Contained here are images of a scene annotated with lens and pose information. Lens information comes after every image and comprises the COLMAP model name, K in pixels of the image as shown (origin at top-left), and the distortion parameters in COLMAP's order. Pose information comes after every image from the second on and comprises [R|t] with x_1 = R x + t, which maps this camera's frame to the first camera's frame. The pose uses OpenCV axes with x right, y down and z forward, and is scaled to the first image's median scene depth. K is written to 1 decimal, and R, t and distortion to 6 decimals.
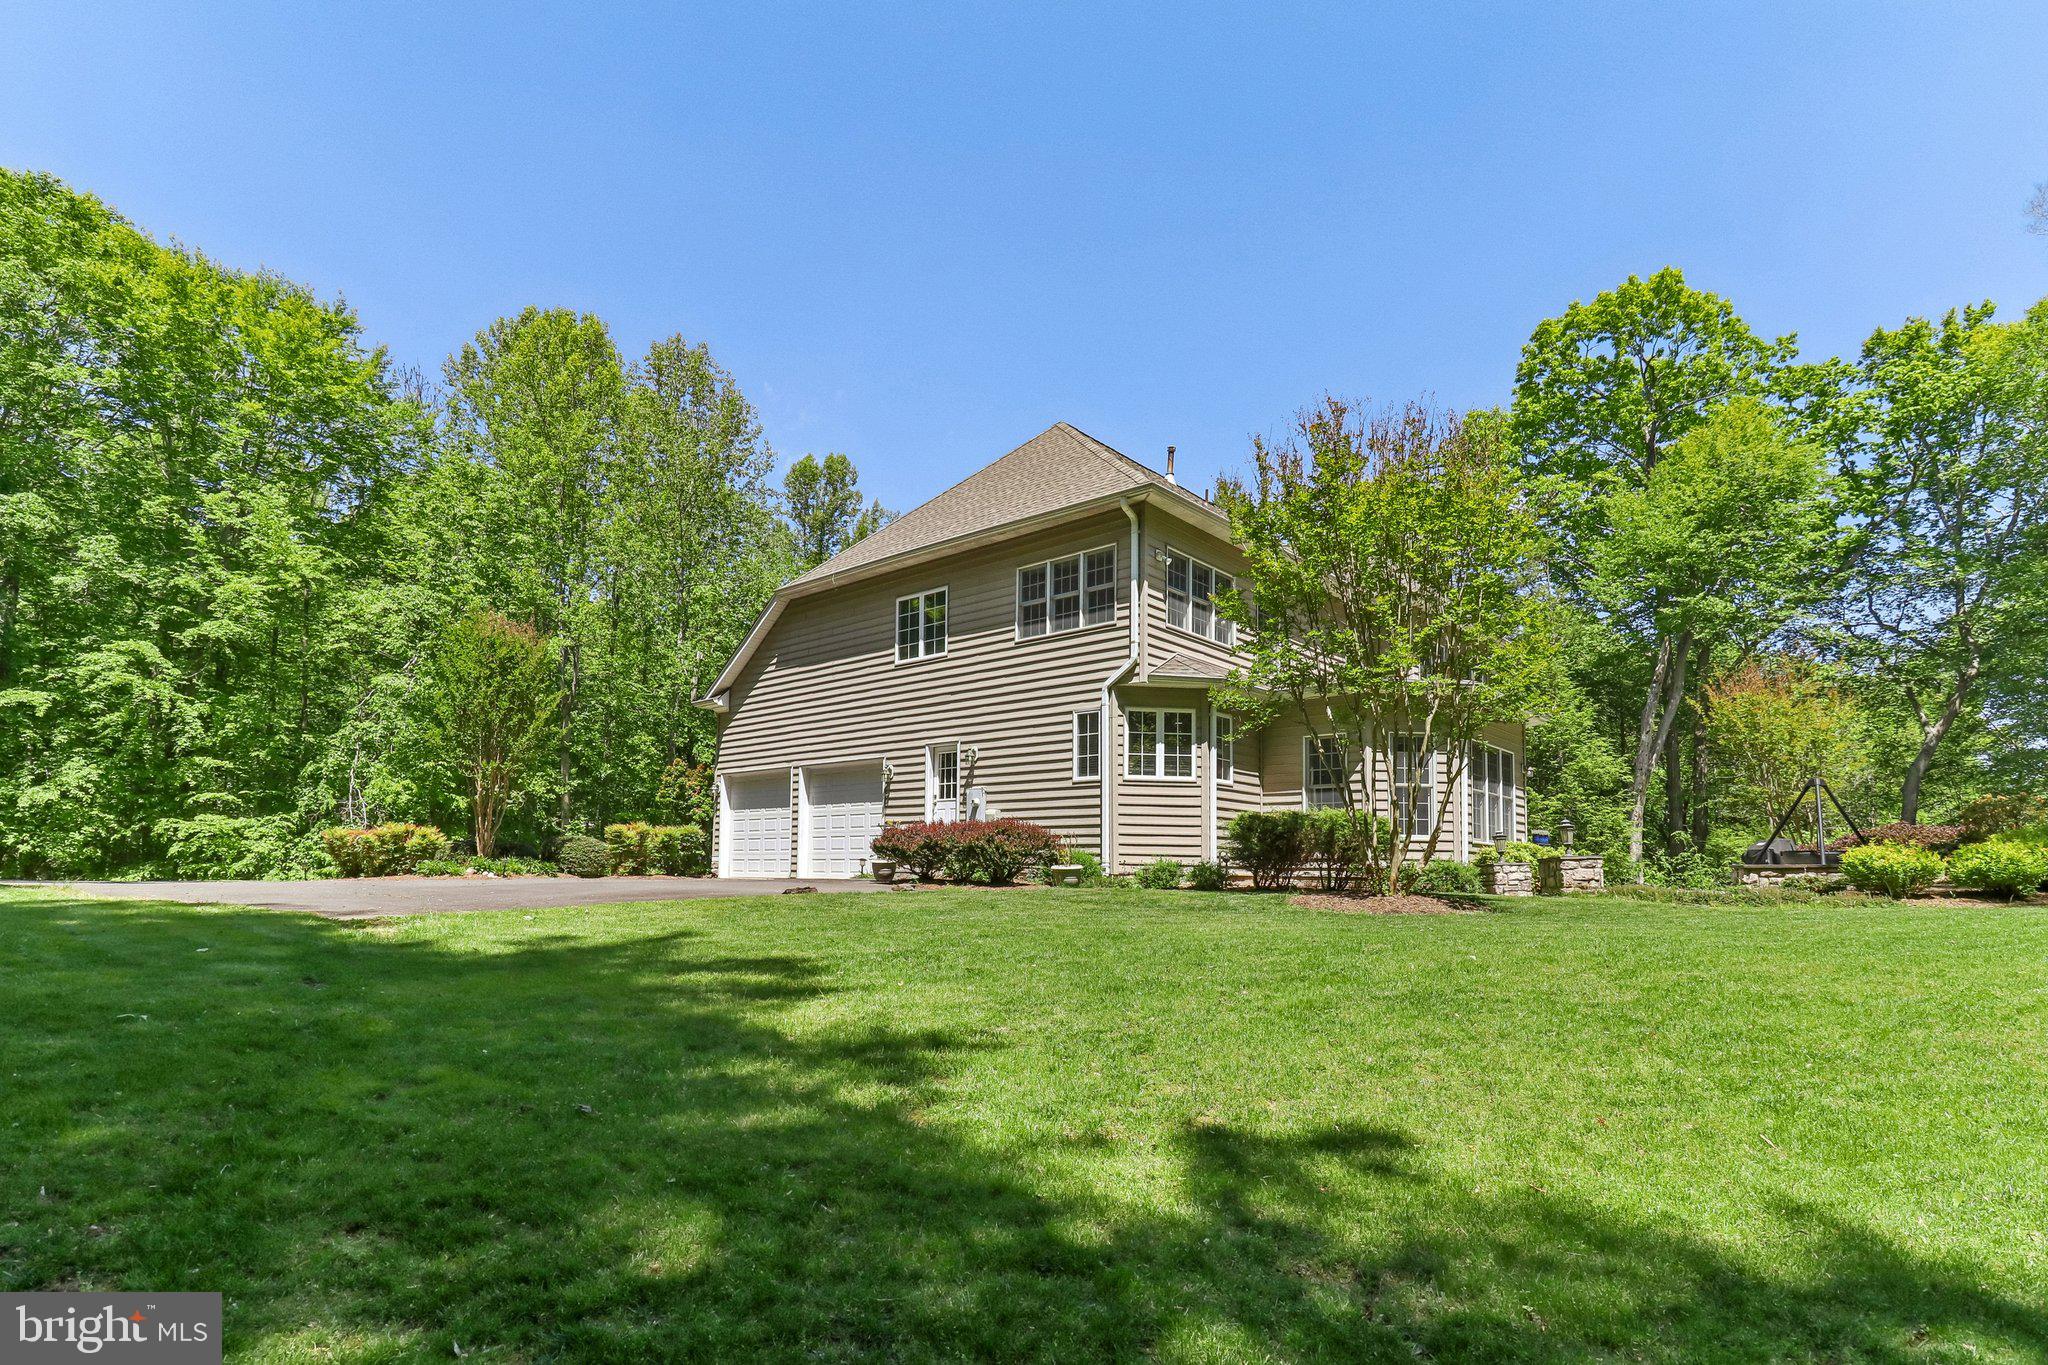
lens RADIAL K [[1029.9, 0, 1027.9], [0, 1029.9, 796.7], [0, 0, 1]] dist [0.000013, 0.000738]
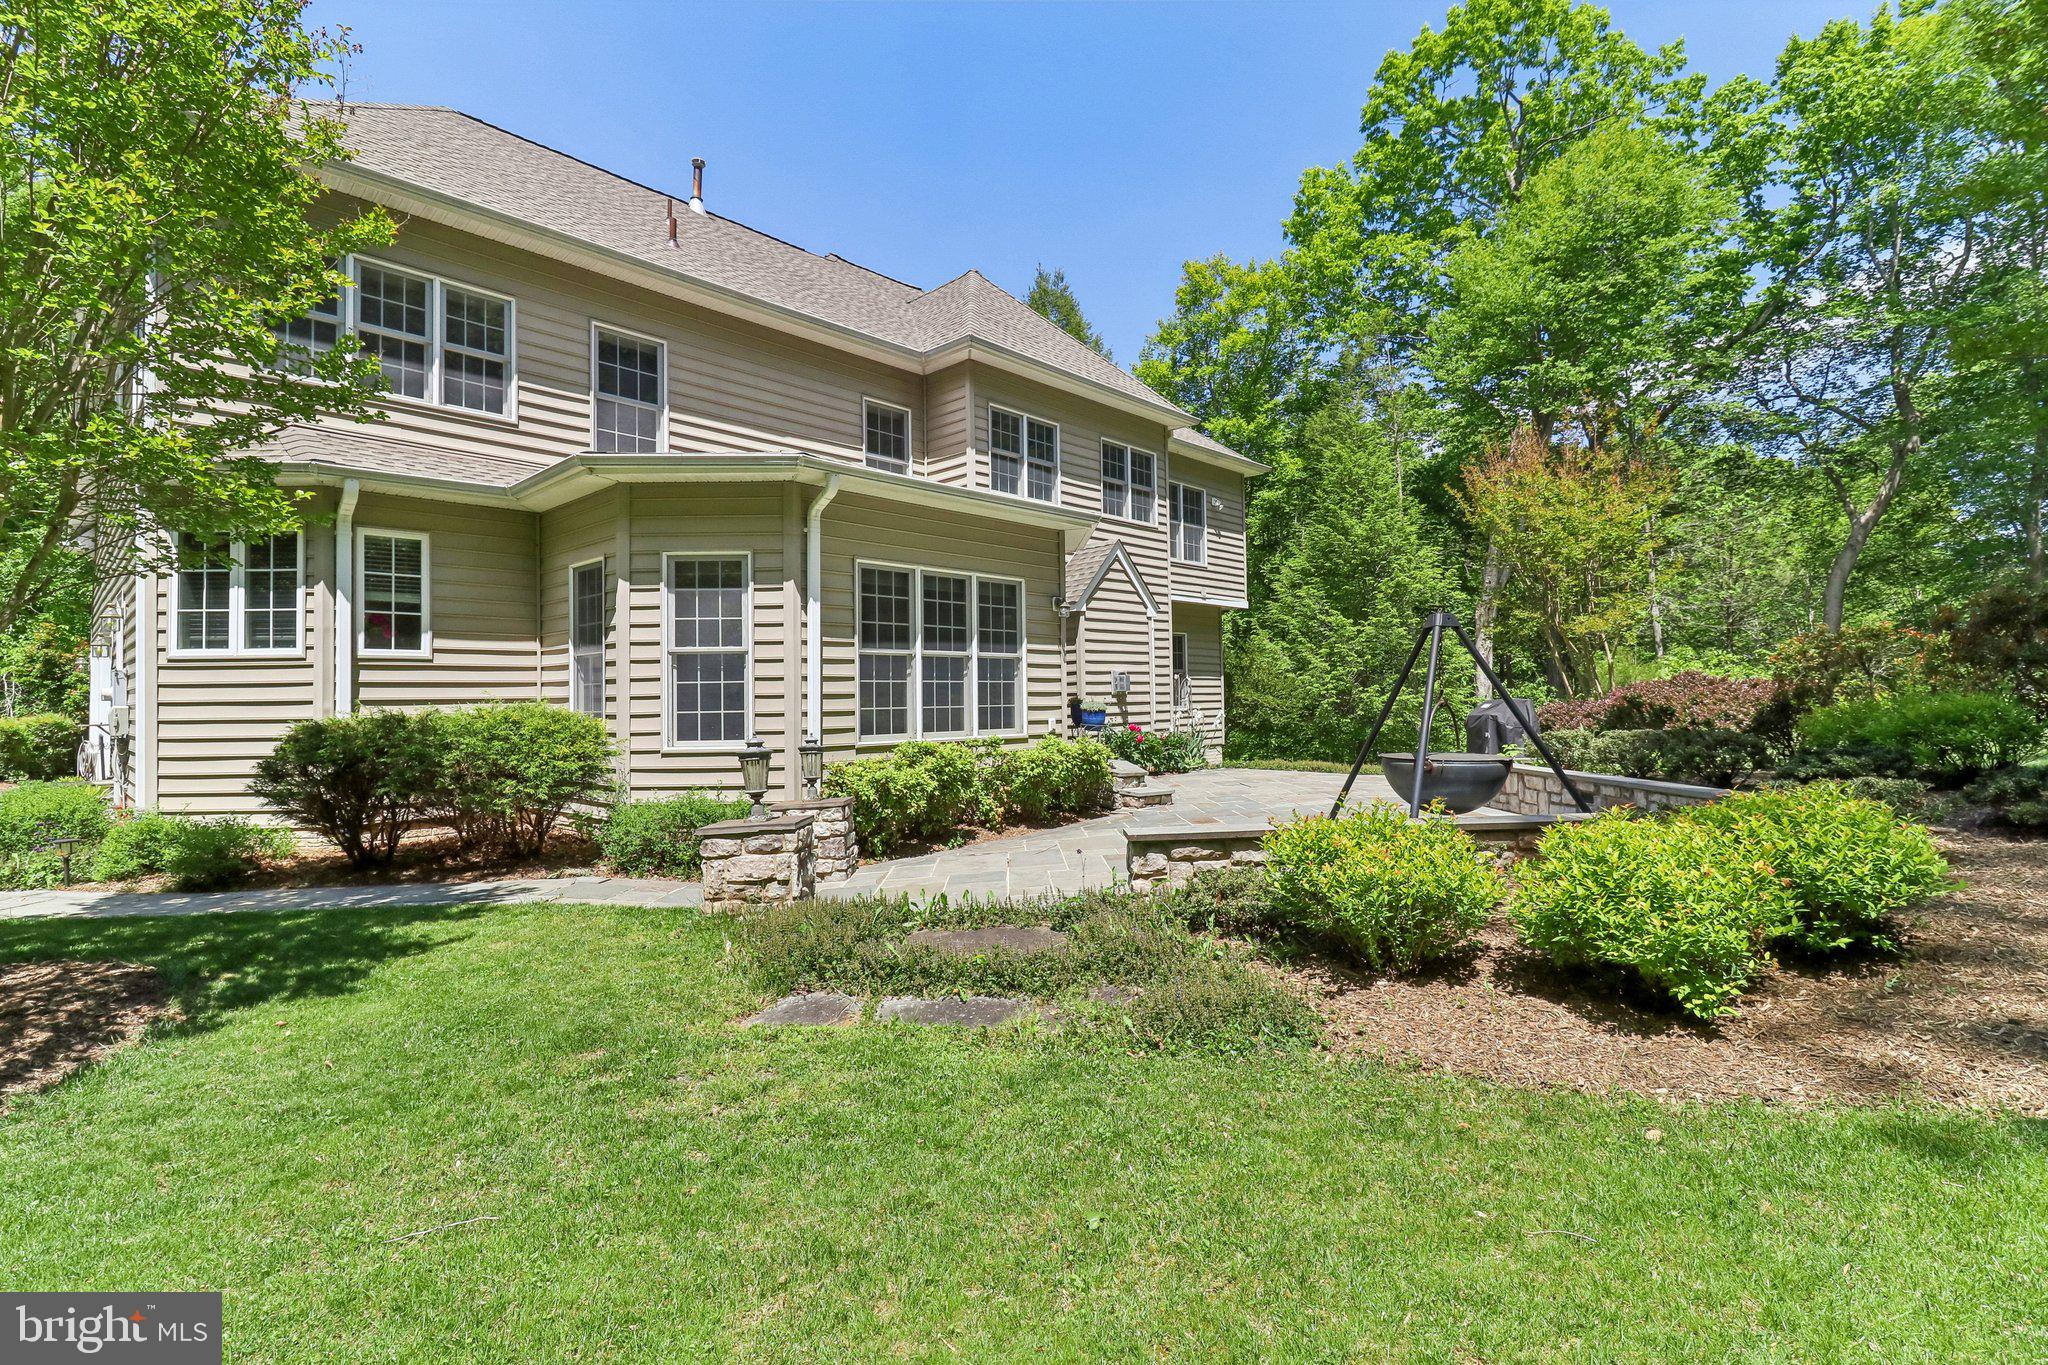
lens RADIAL K [[952.8, 0, 1036.9], [0, 952.8, 642.9], [0, 0, 1]] dist [0.015902, -0.000827]
pose [[0.999058, -0.037507, -0.021806, 0.225885], [0.038000, 0.999021, 0.022649, -0.007735], [0.020935, -0.023456, 0.999506, 0.207504]]
